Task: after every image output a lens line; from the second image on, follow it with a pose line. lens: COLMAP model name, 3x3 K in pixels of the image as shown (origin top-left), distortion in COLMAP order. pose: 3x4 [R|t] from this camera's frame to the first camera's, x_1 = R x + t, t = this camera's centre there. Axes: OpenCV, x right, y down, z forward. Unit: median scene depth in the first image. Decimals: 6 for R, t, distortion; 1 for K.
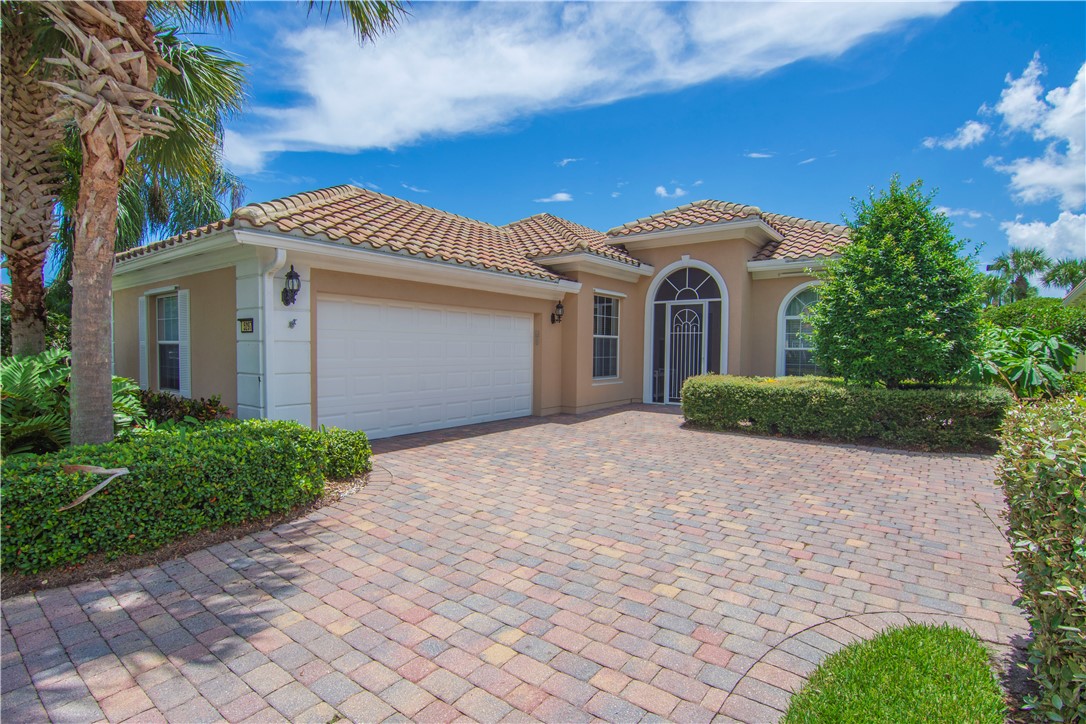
lens RADIAL K [[558.2, 0, 543.0], [0, 558.2, 362.0], [0, 0, 1]] dist [-0.068220, 0.026385]
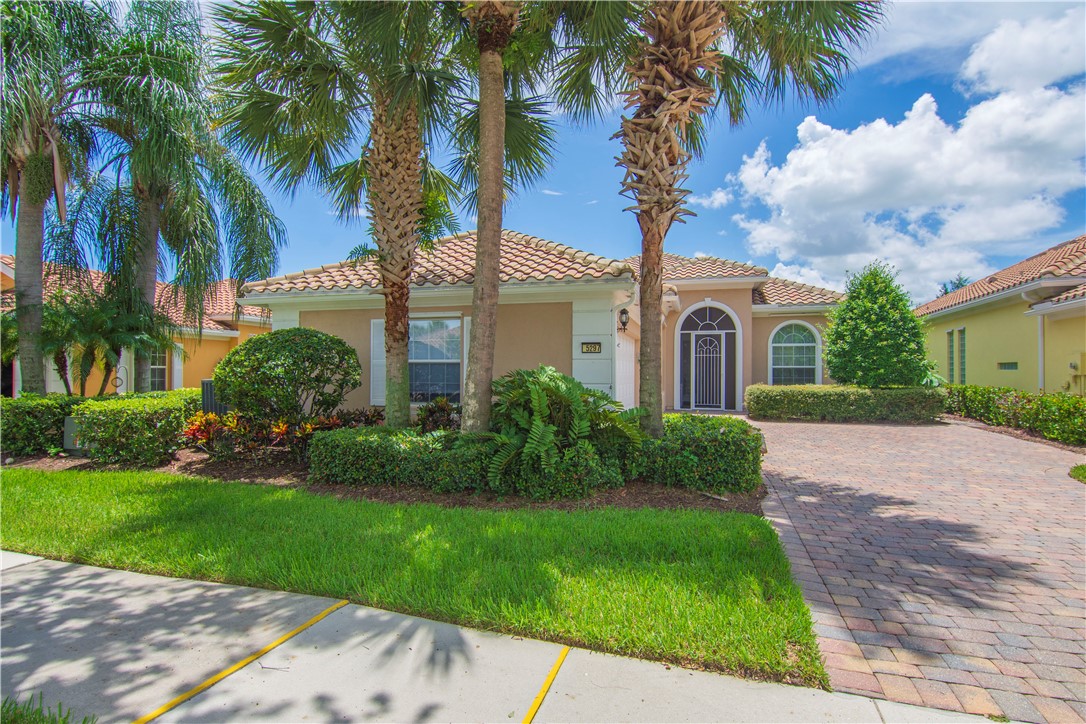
lens RADIAL K [[558.2, 0, 543.0], [0, 558.2, 362.0], [0, 0, 1]] dist [-0.068220, 0.026385]
pose [[0.928125, 0.000209, 0.372270, -0.626093], [0.014152, 0.999257, -0.035844, 0.006998], [-0.372001, 0.038536, 0.927432, -0.100506]]
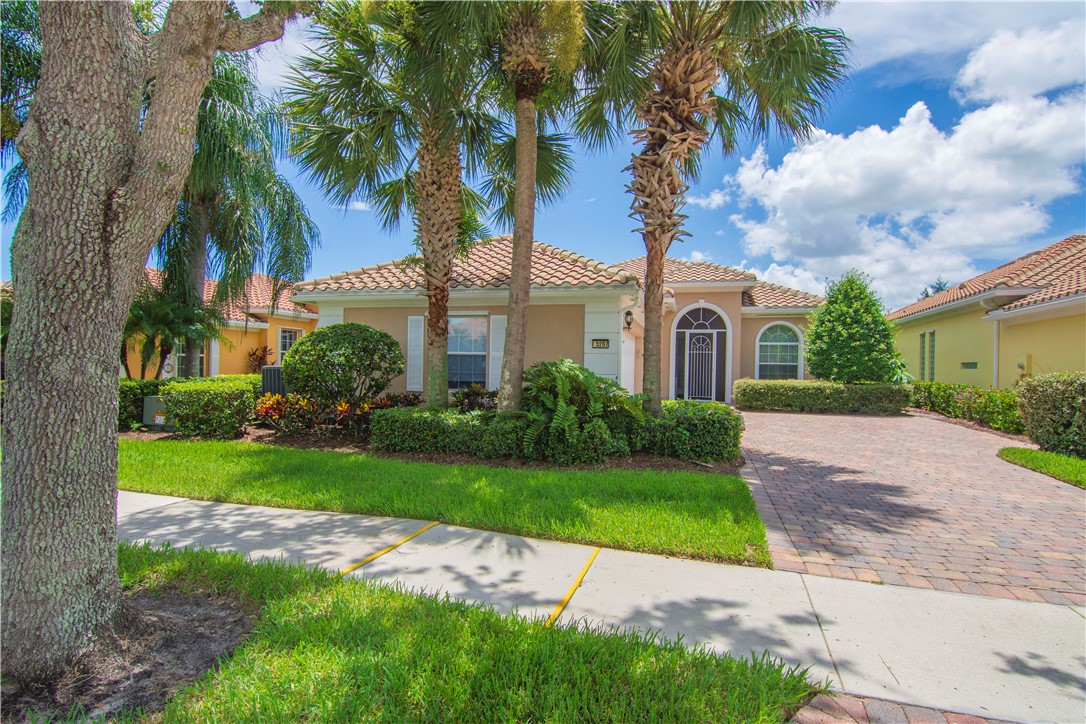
lens RADIAL K [[544.3, 0, 543.0], [0, 544.3, 362.0], [0, 0, 1]] dist [-0.073676, 0.050563]
pose [[0.926855, 0.010160, 0.375283, -0.692768], [-0.000481, 0.999665, -0.025877, 0.013002], [-0.375420, 0.023804, 0.926549, -0.189671]]
